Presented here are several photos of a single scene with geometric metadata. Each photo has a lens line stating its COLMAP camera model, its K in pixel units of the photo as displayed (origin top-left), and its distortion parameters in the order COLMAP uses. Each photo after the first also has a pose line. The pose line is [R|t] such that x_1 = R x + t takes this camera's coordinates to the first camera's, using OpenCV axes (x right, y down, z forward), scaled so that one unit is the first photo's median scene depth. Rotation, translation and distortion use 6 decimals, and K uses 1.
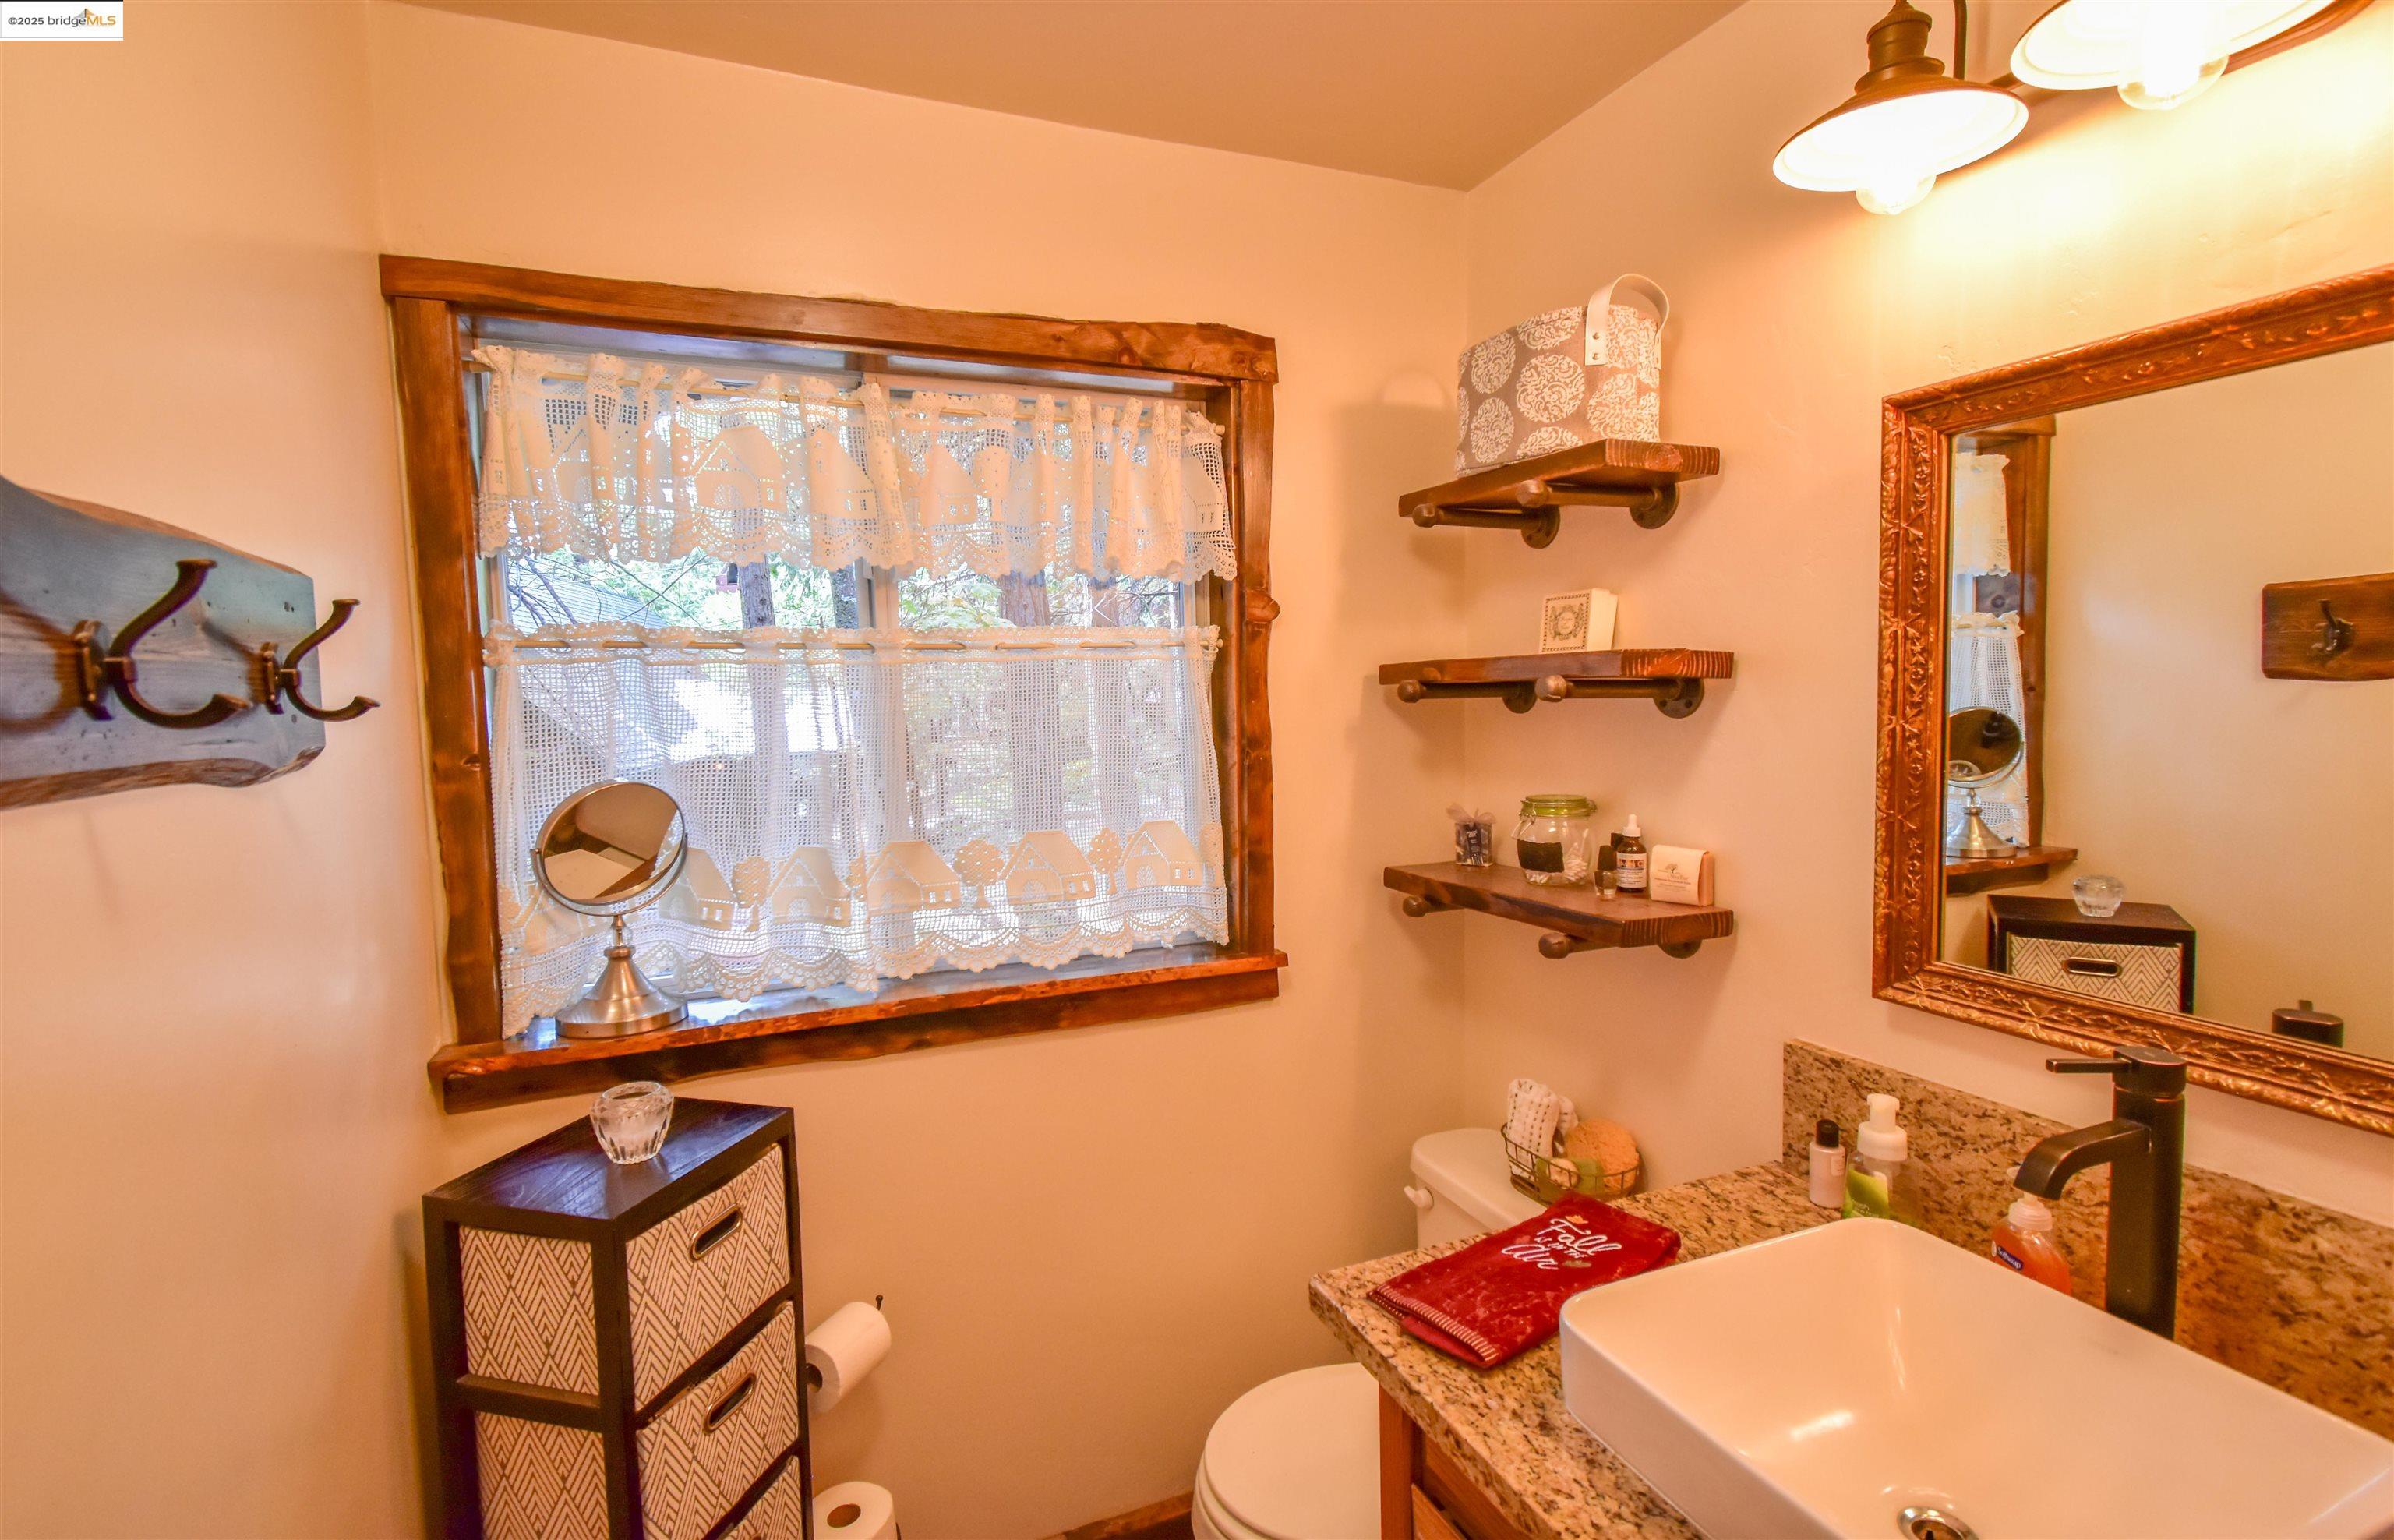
lens RADIAL K [[1103.1, 0, 1195.6], [0, 1103.1, 769.1], [0, 0, 1]] dist [0.004291, 0.000640]
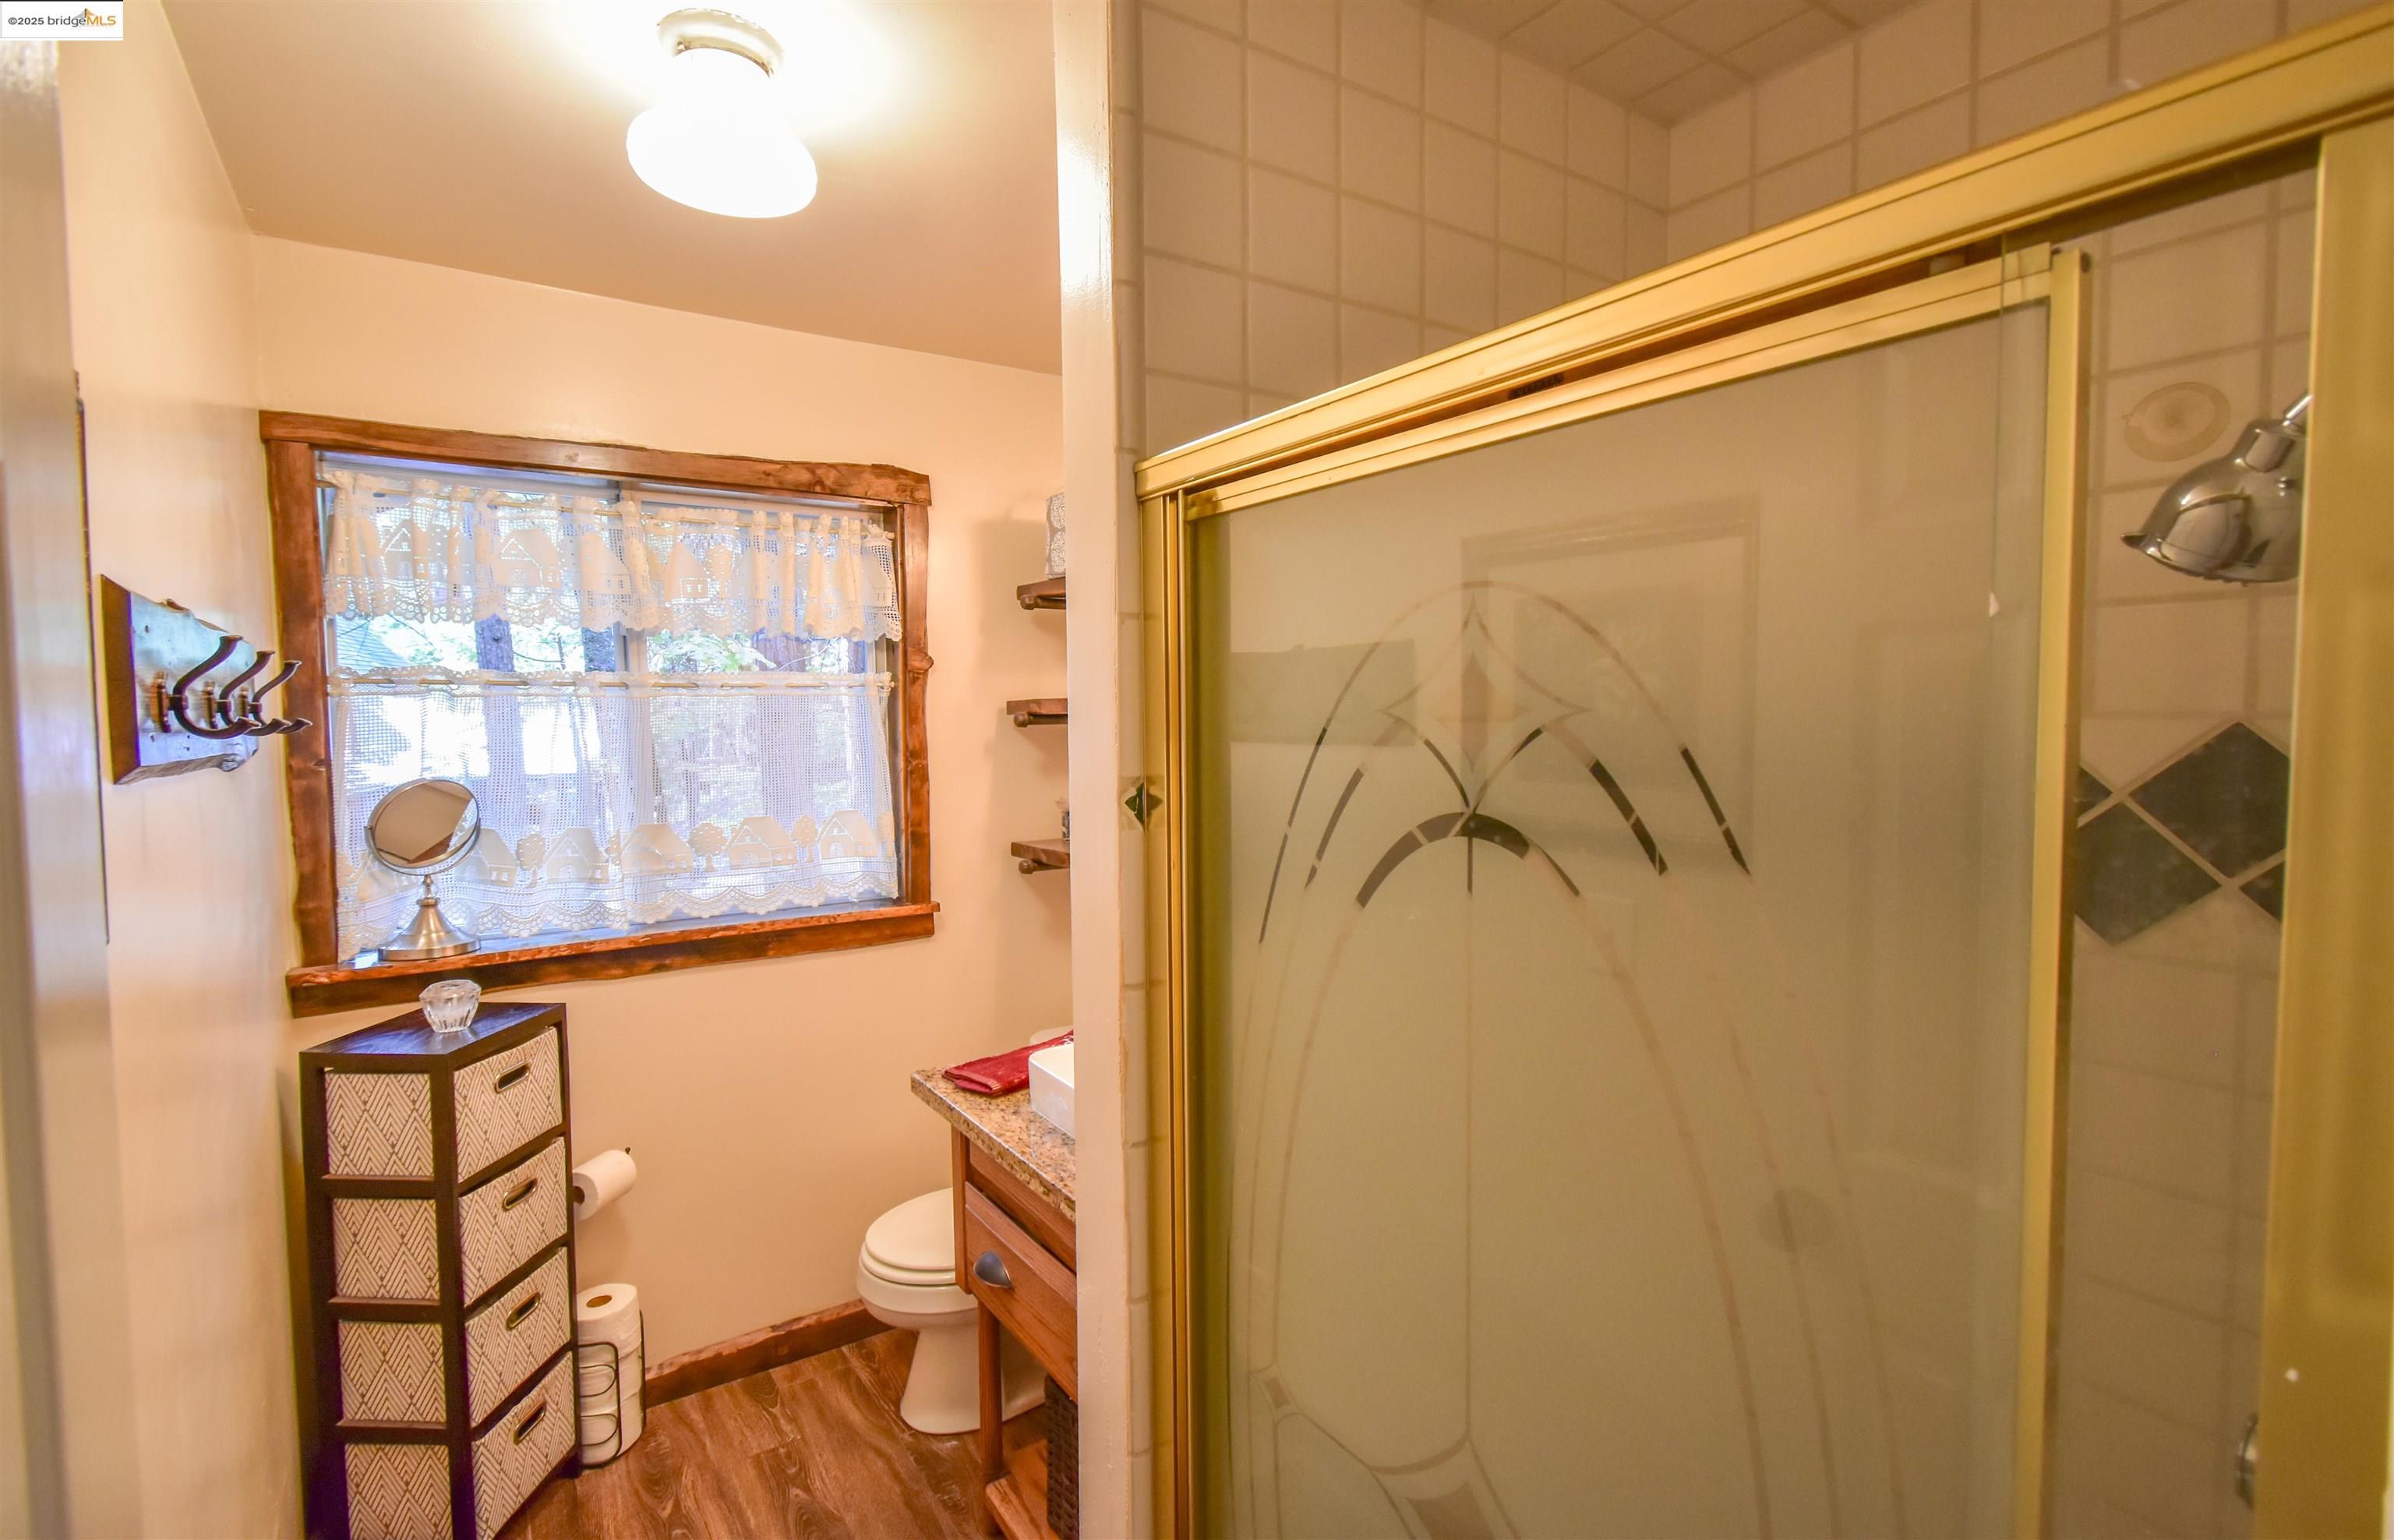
lens RADIAL K [[1103.1, 0, 1195.6], [0, 1103.1, 764.7], [0, 0, 1]] dist [0.004291, 0.000640]
pose [[0.980107, 0.001000, 0.198467, 0.146570], [0.004130, 0.999668, -0.025435, 0.031563], [-0.198427, 0.025748, 0.979777, -0.550231]]
